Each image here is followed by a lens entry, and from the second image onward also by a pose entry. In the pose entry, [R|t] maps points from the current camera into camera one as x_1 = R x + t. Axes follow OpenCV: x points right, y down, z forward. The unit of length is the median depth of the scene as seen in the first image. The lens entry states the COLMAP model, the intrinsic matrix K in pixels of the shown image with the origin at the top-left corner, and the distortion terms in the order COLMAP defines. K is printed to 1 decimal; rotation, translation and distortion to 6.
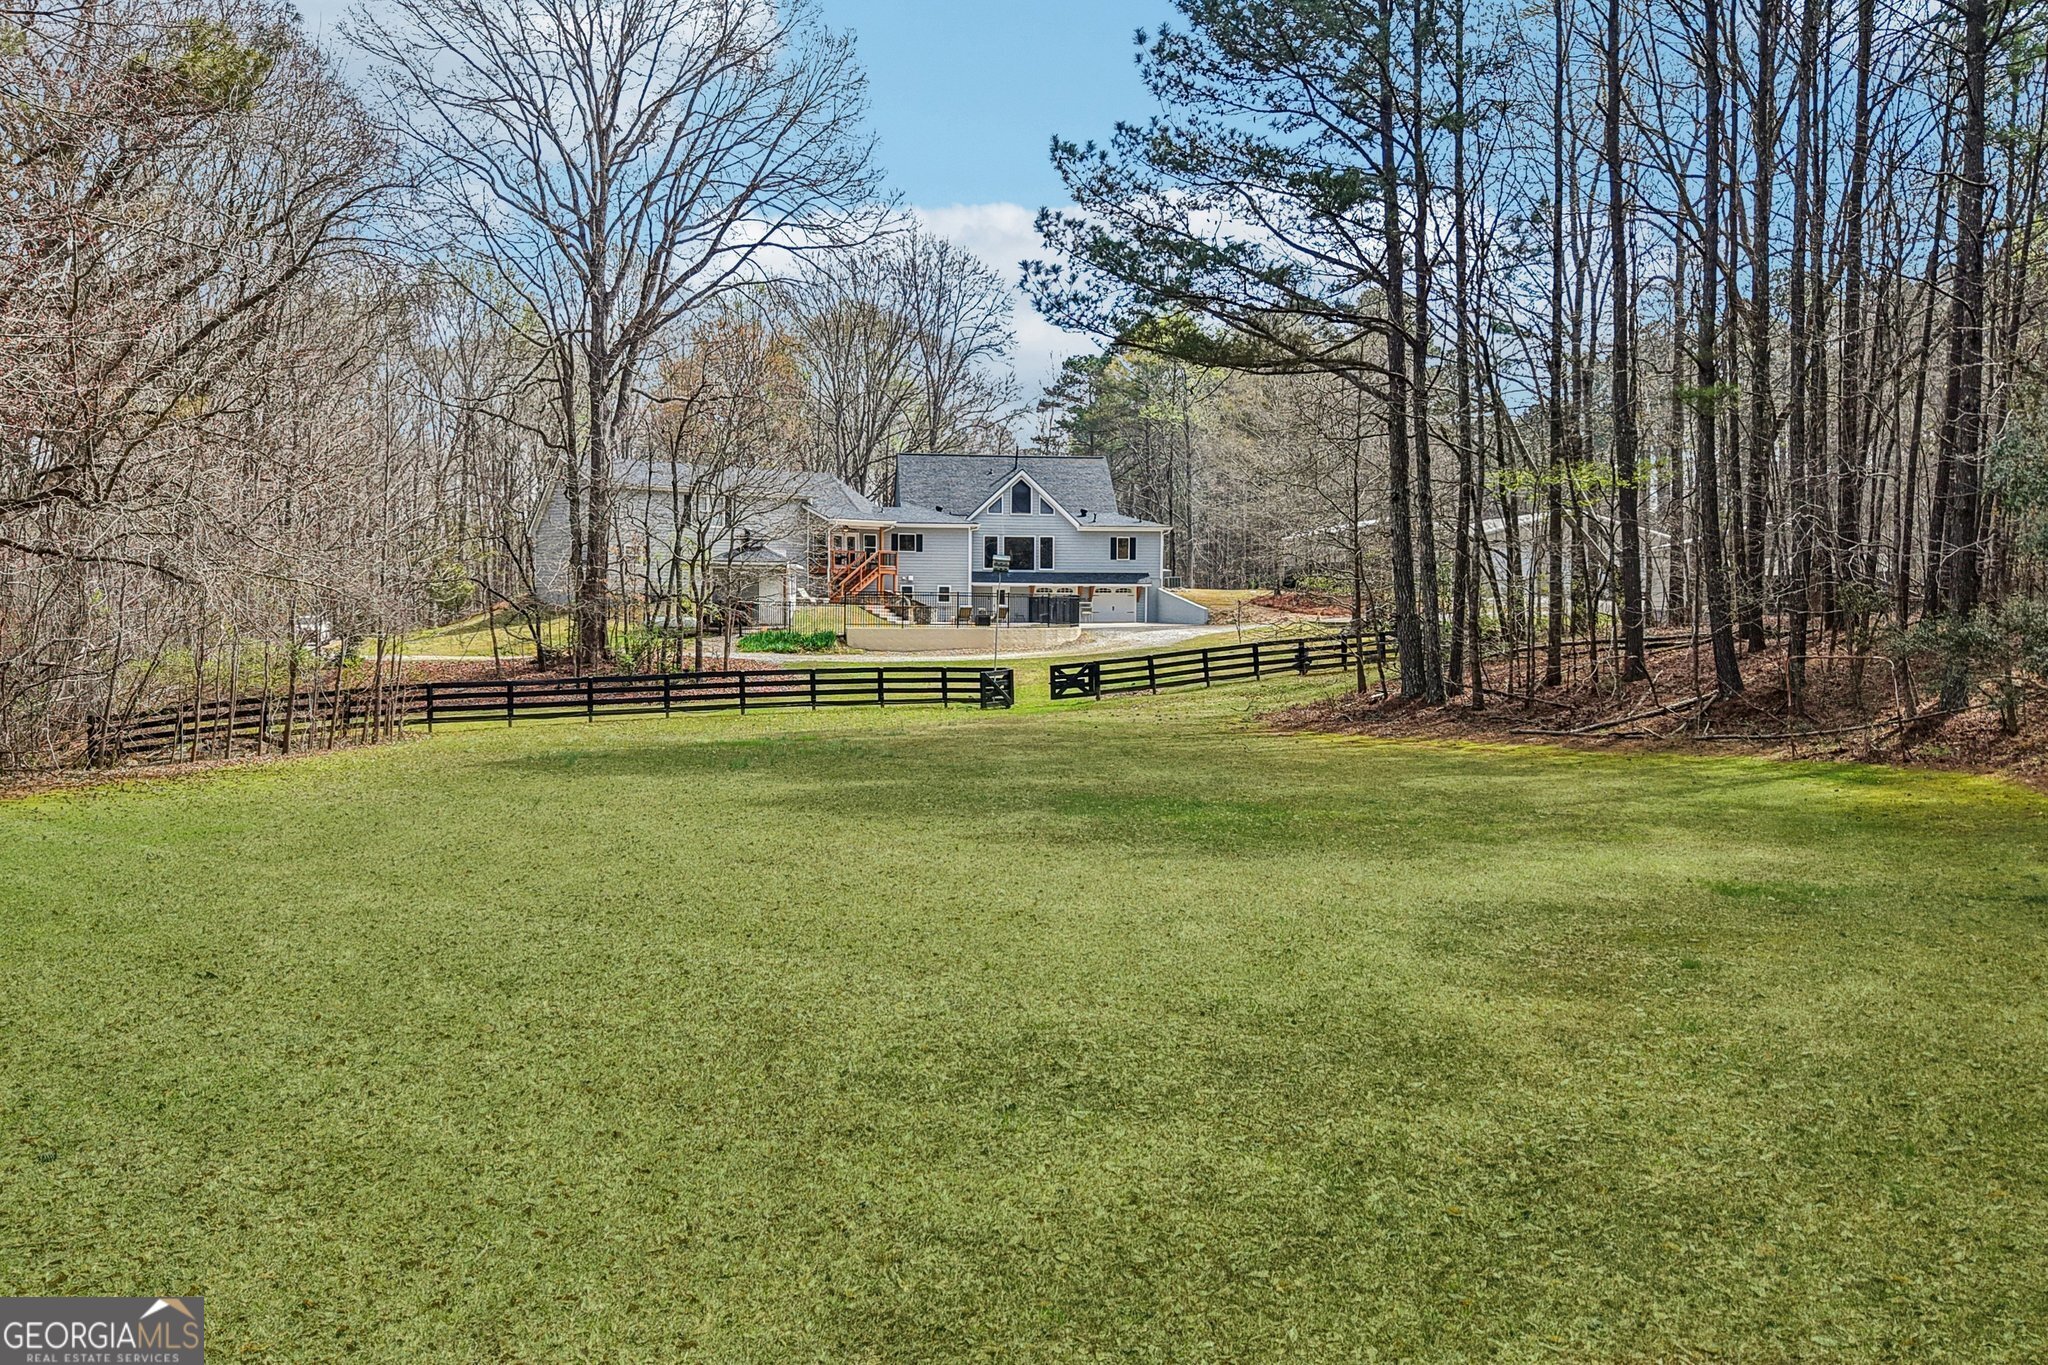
lens RADIAL K [[1557.6, 0, 1055.7], [0, 1557.6, 684.3], [0, 0, 1]] dist [0.006185, -0.007587]
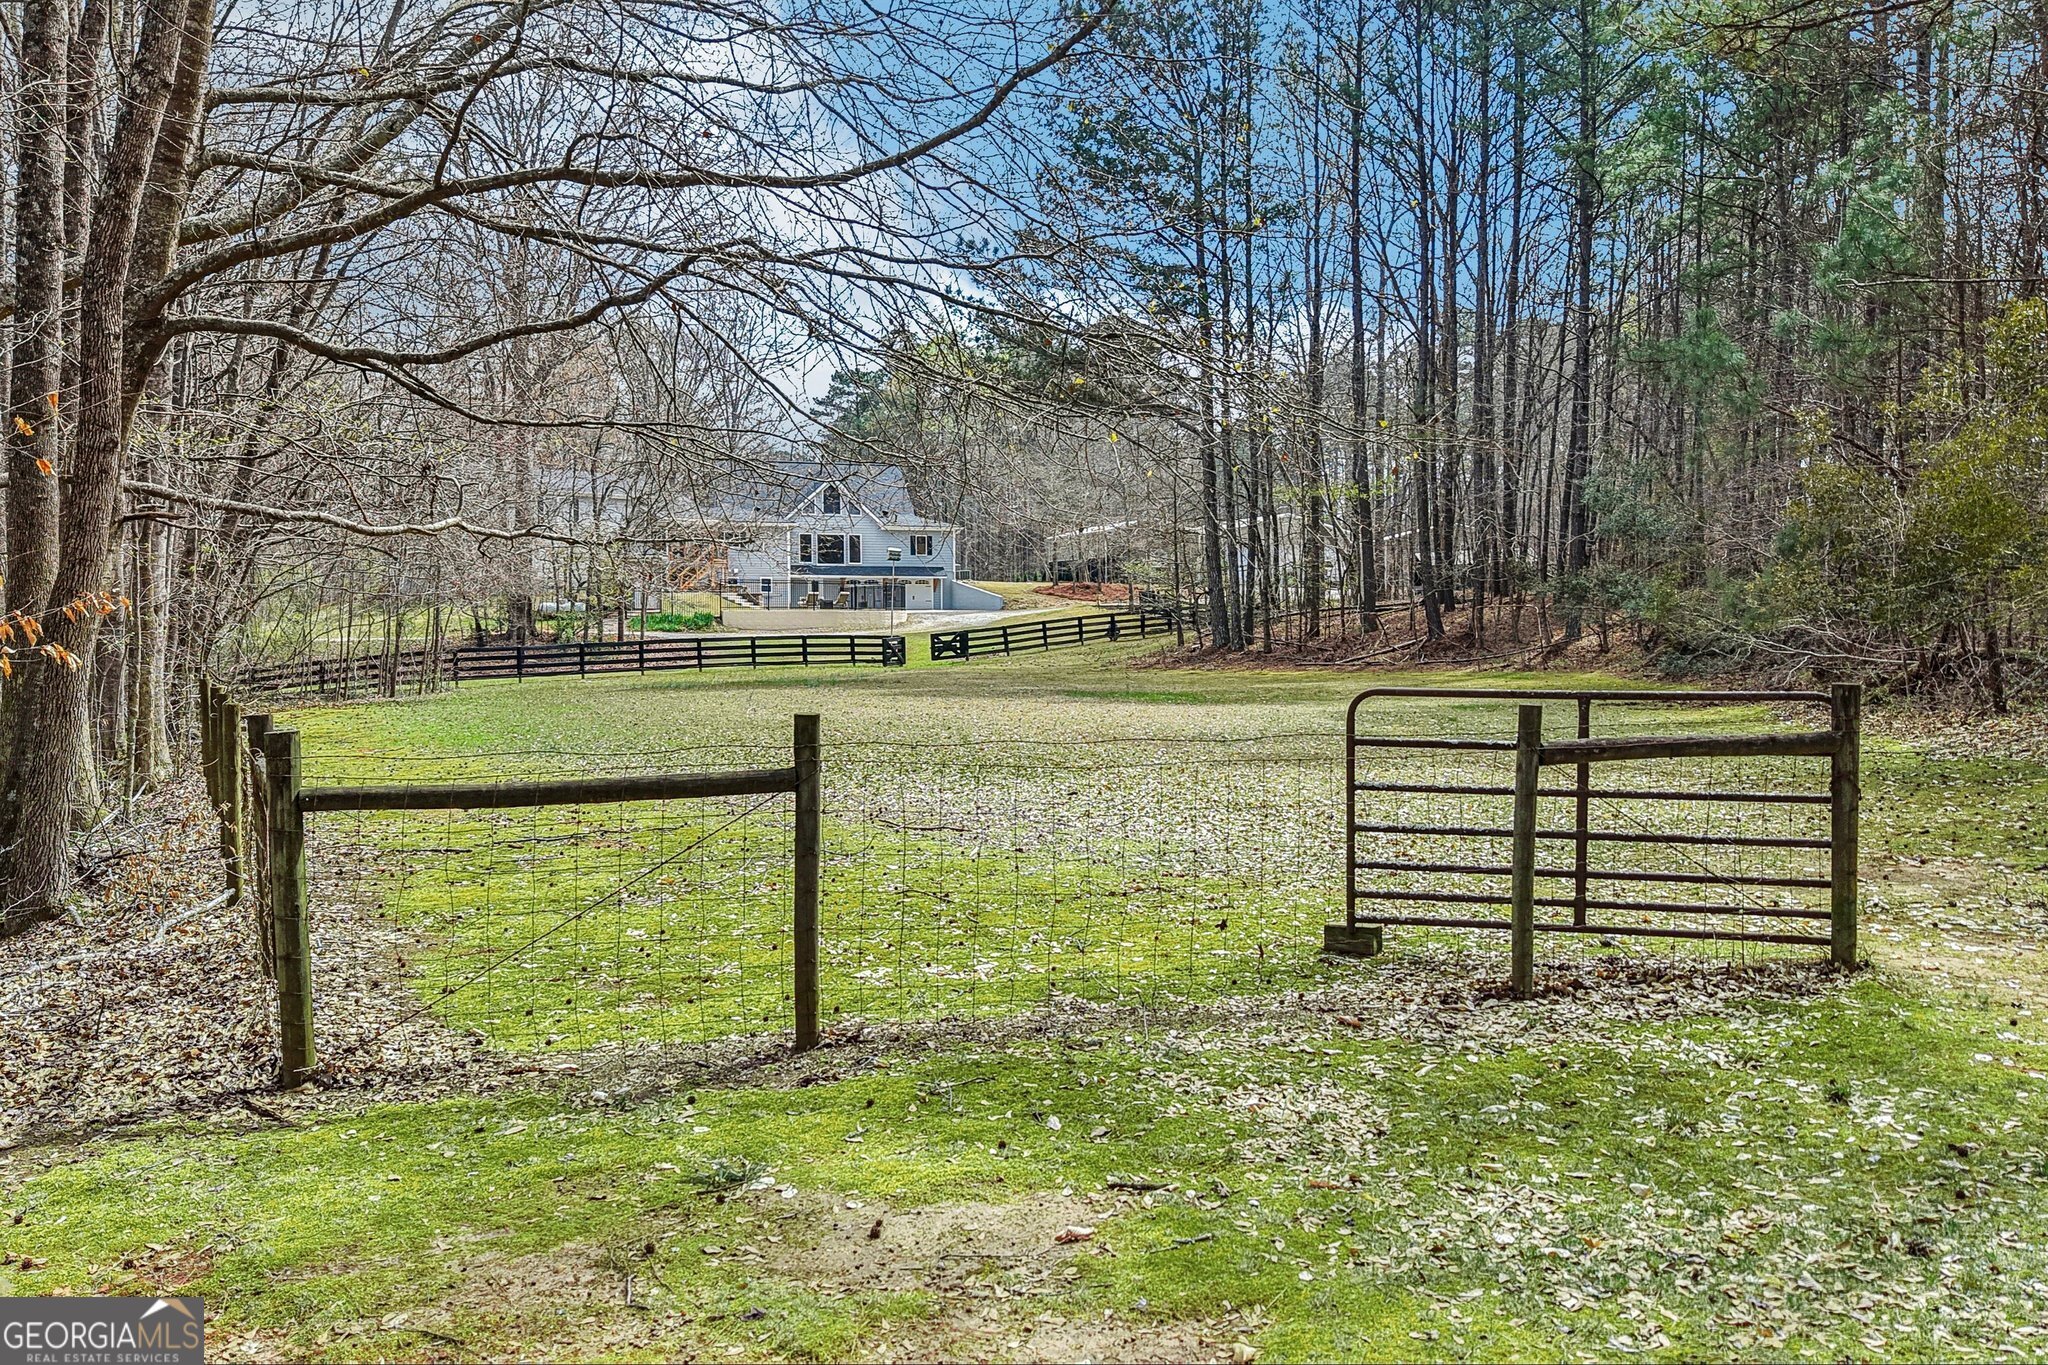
lens RADIAL K [[1522.3, 0, 1068.6], [0, 1522.3, 708.6], [0, 0, 1]] dist [0.117550, -0.001469]
pose [[0.980810, -0.020403, 0.193895, -0.079130], [0.017160, 0.999684, 0.018395, 0.016368], [-0.194208, -0.014715, 0.980850, -0.148902]]
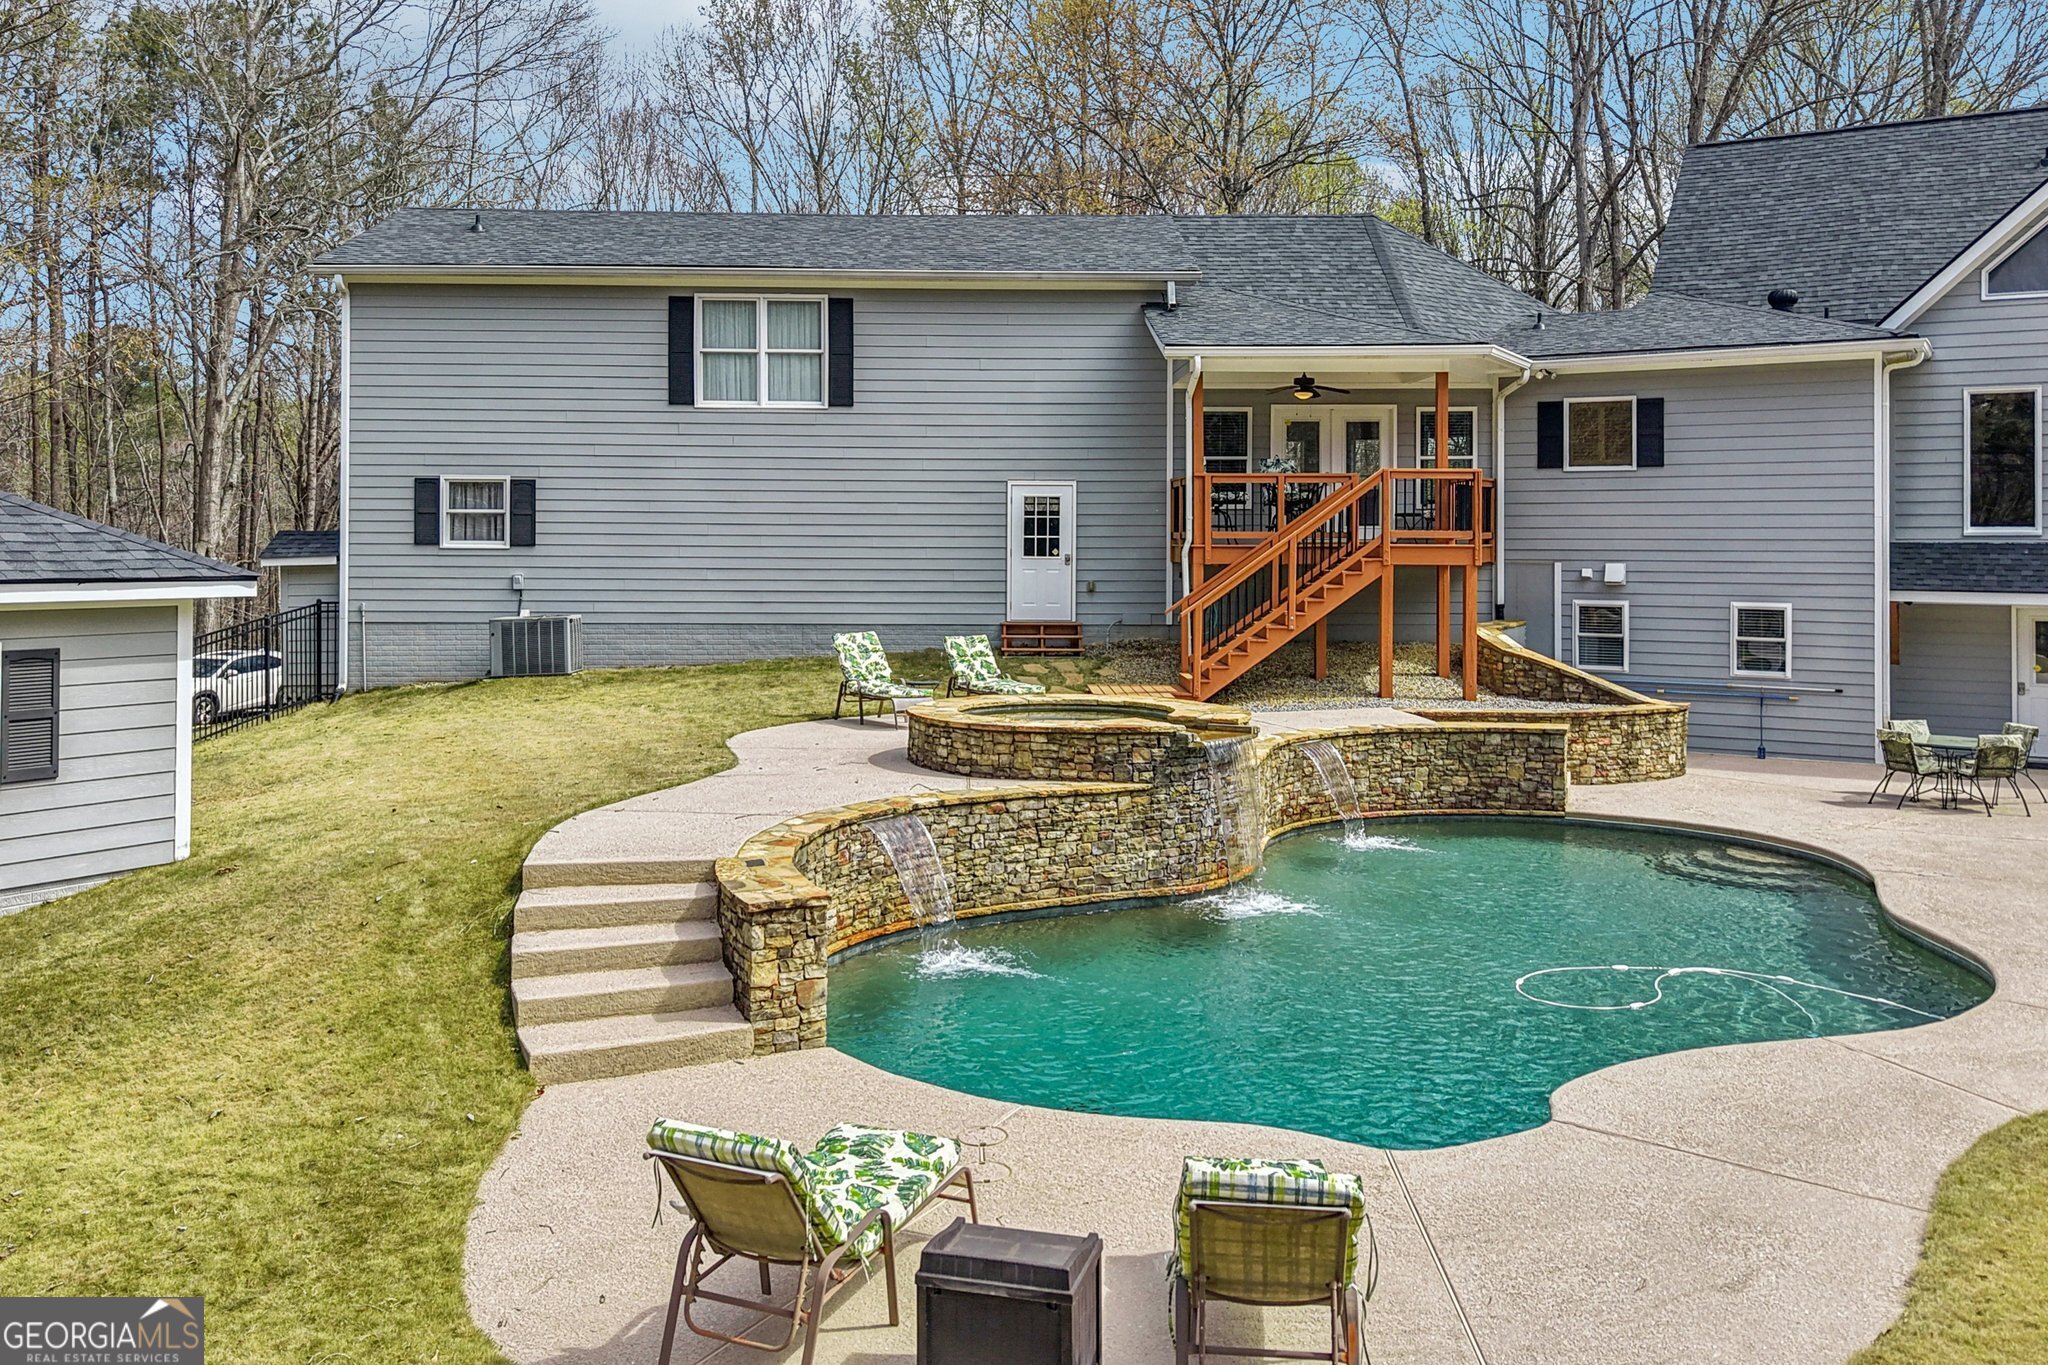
lens RADIAL K [[1626.3, 0, 1027.7], [0, 1626.3, 527.8], [0, 0, 1]] dist [-0.000553, -0.063375]
pose [[0.759443, -0.006542, -0.650541, 0.005151], [-0.031194, 0.998433, -0.046455, -0.064517], [0.649826, 0.055573, 0.758049, 0.789200]]
